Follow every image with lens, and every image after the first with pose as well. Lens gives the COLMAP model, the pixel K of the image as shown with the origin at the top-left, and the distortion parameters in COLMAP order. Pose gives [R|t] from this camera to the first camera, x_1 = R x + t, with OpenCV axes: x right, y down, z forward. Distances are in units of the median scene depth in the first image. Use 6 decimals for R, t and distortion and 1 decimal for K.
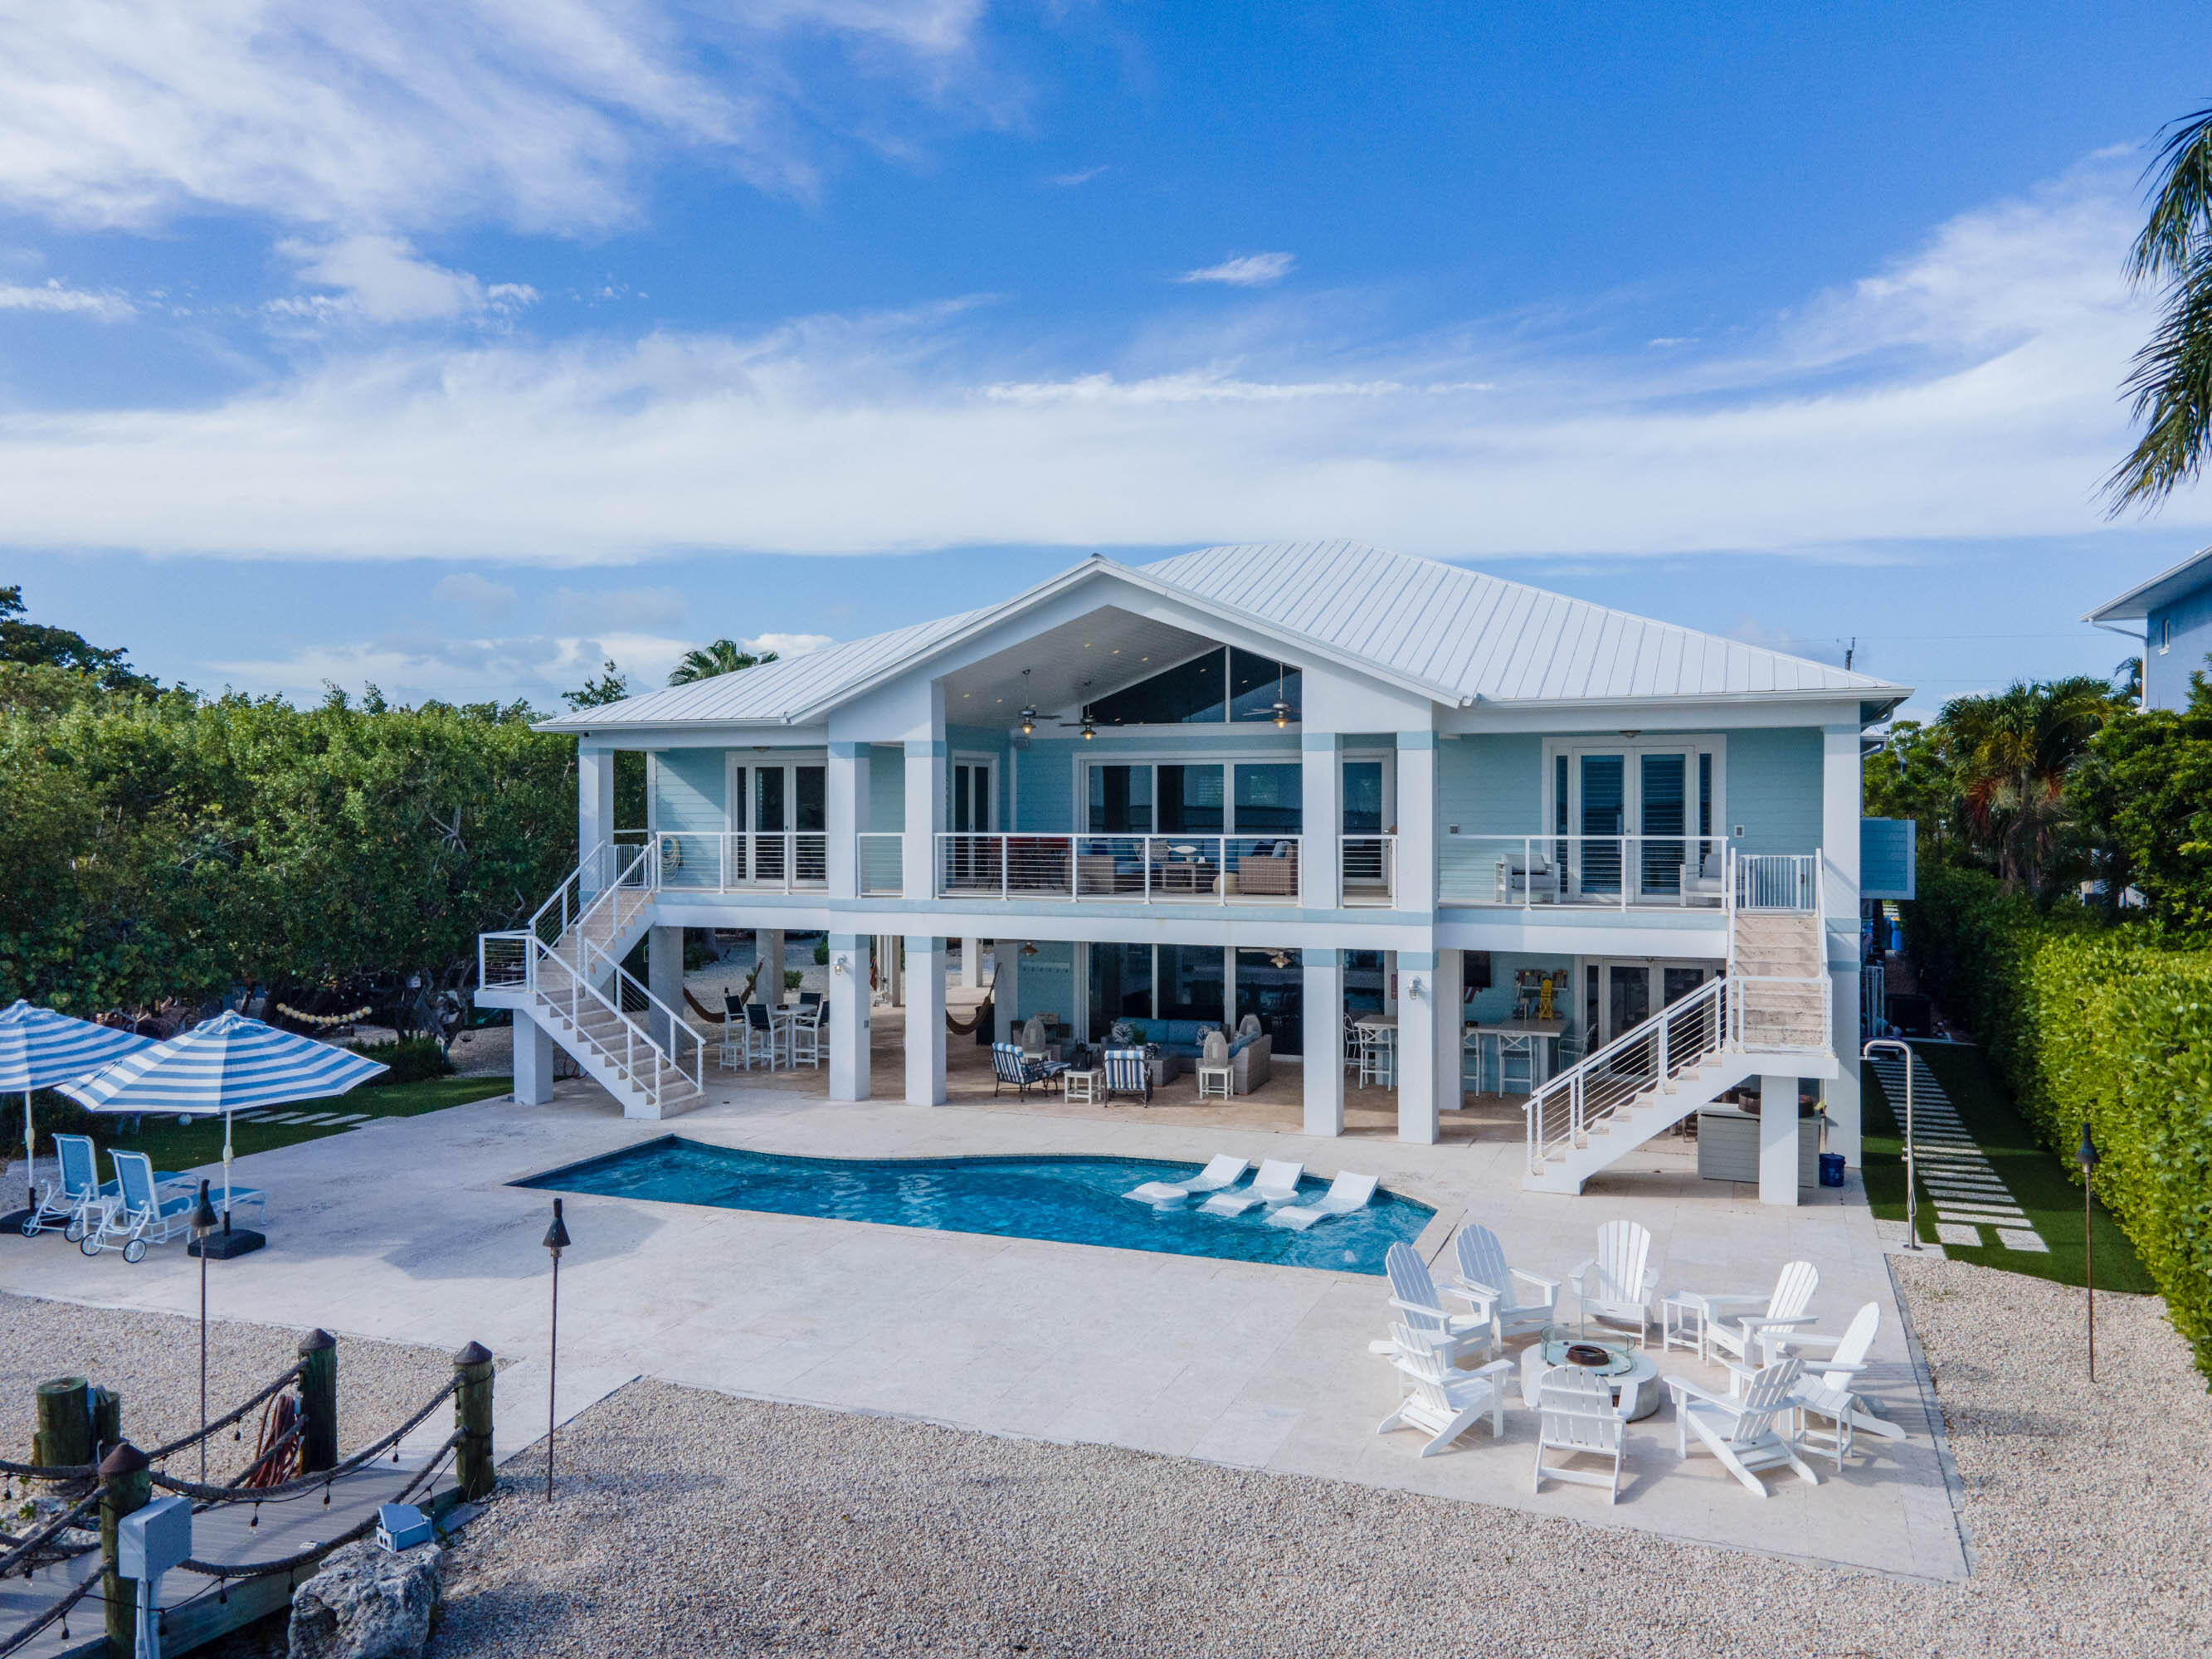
lens RADIAL K [[1613.6, 0, 1153.1], [0, 1613.6, 830.2], [0, 0, 1]] dist [0.016073, 0.000338]
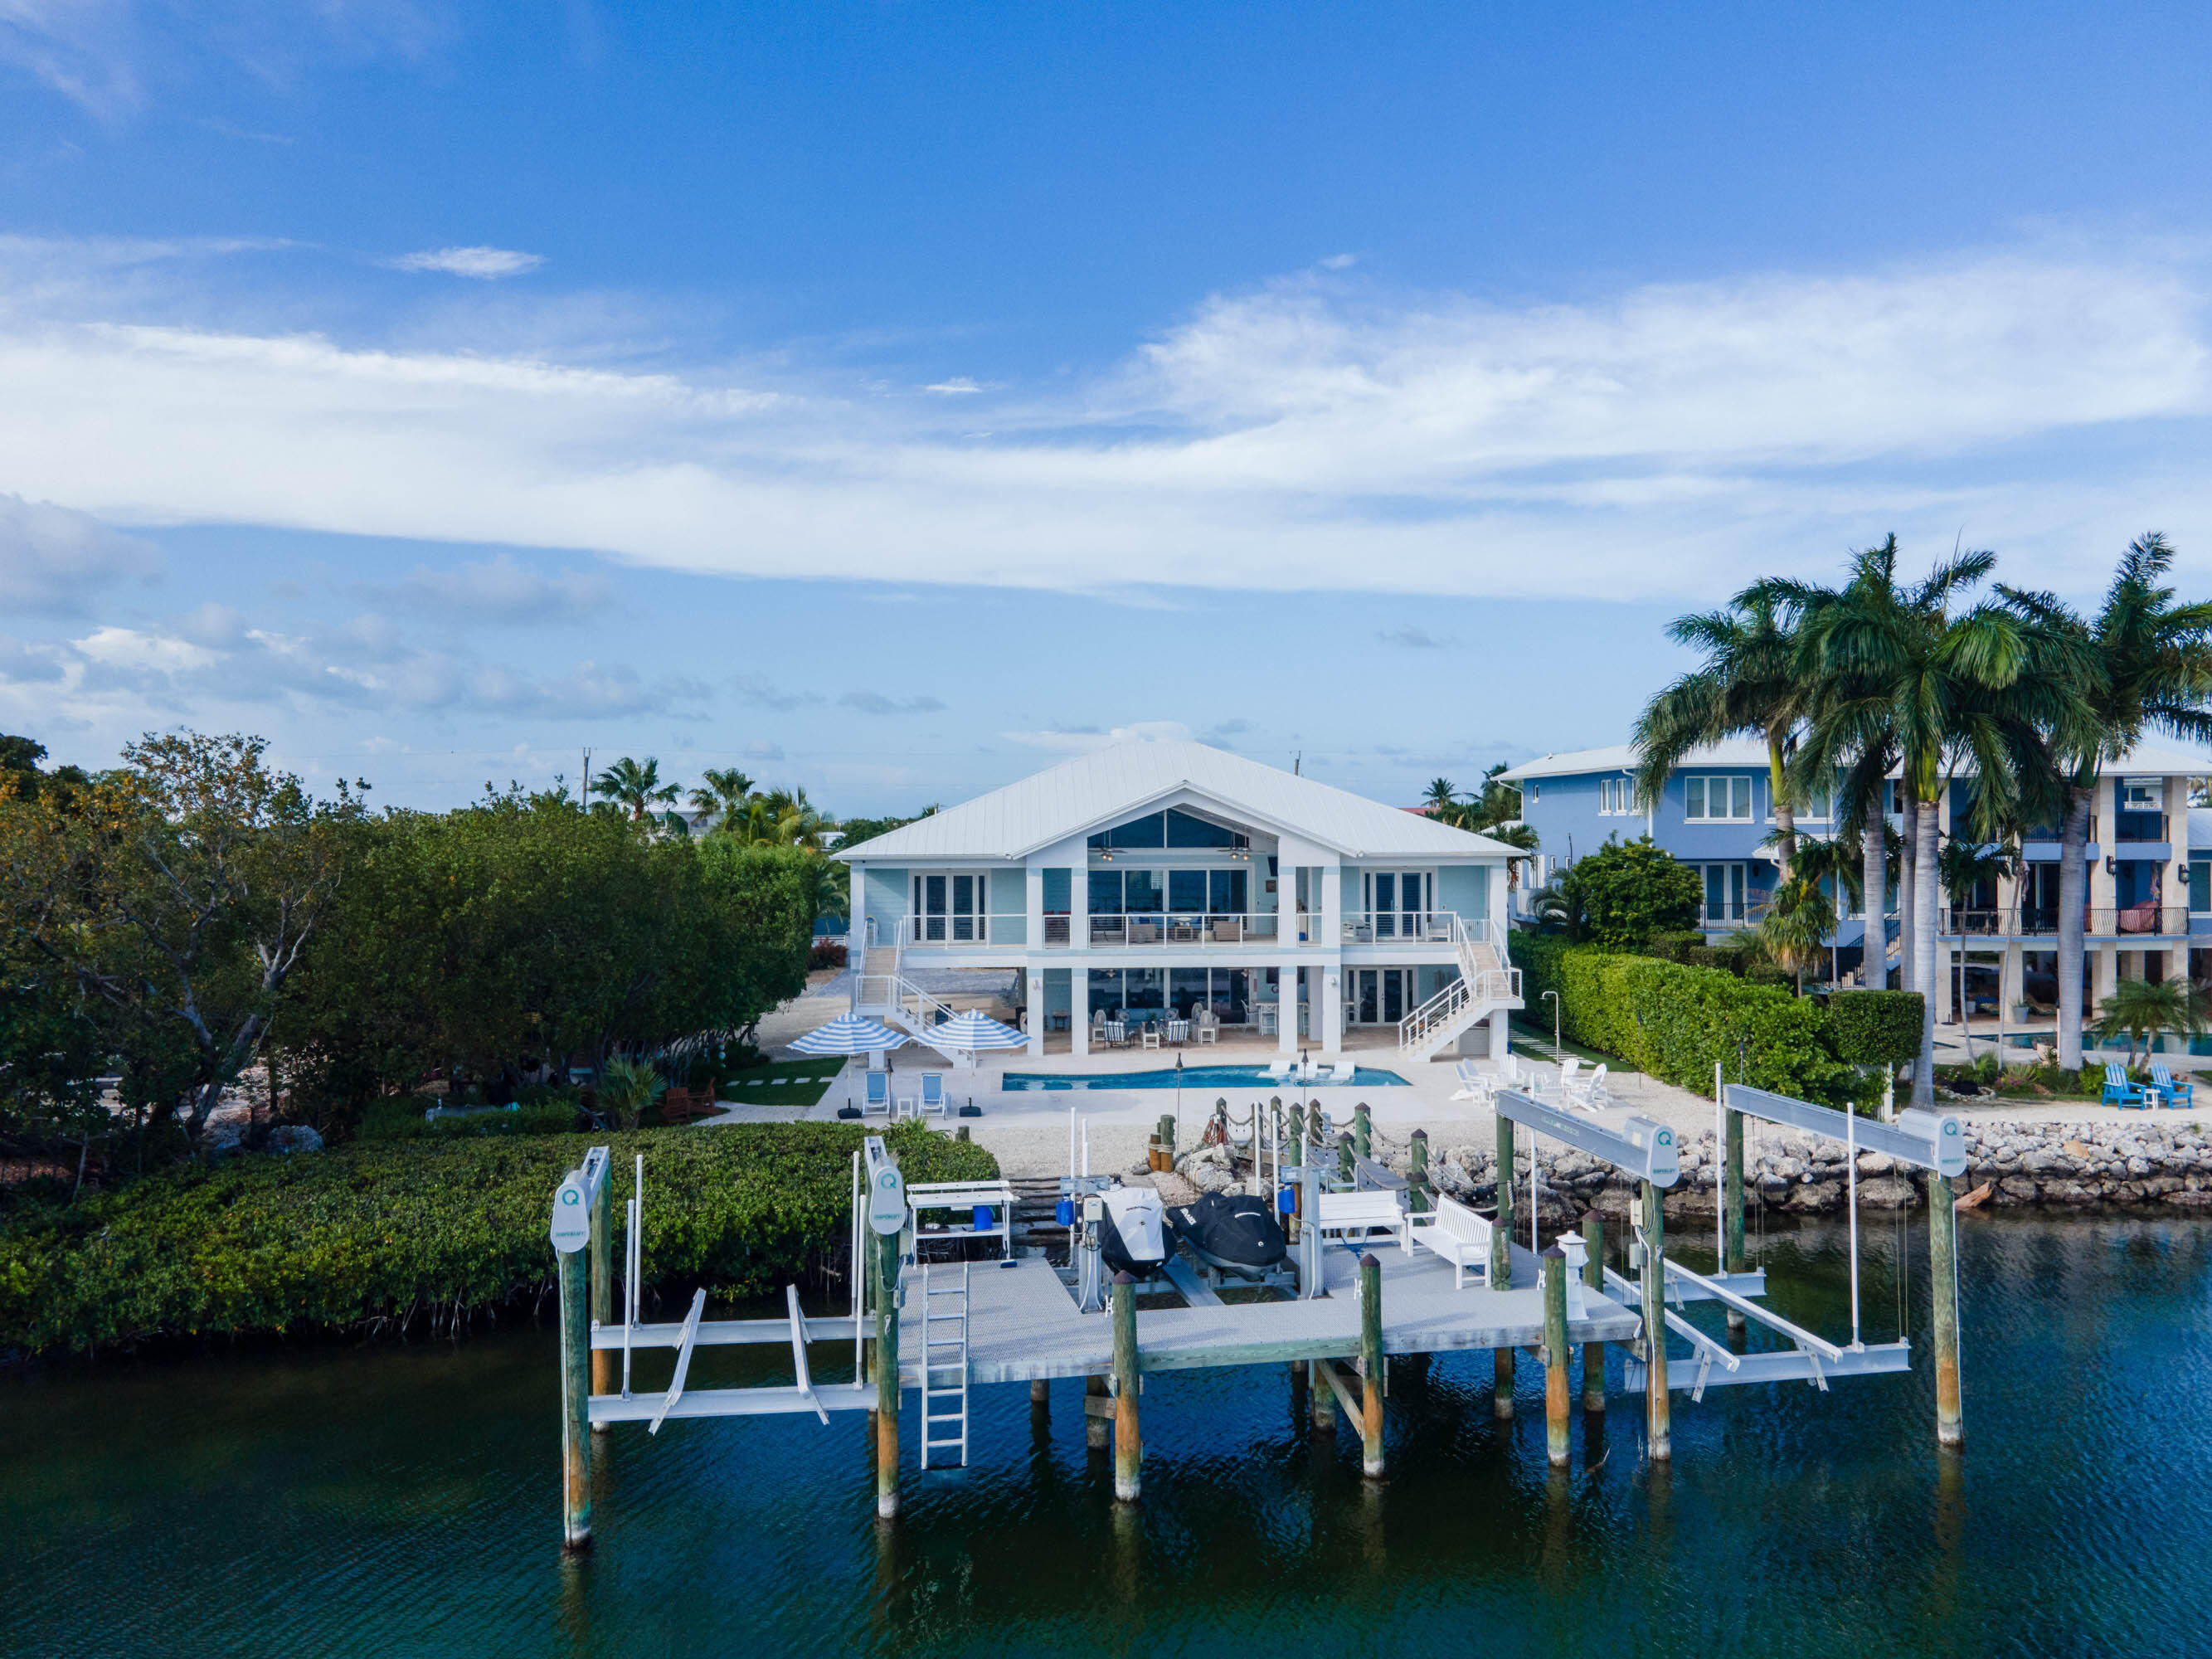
lens RADIAL K [[1621.4, 0, 1172.2], [0, 1621.4, 823.7], [0, 0, 1]] dist [0.053647, 0.000115]
pose [[0.906409, 0.000044, 0.422401, -0.800984], [0.006358, 0.999885, -0.013747, -0.074534], [-0.422353, 0.015146, 0.906305, -0.763602]]
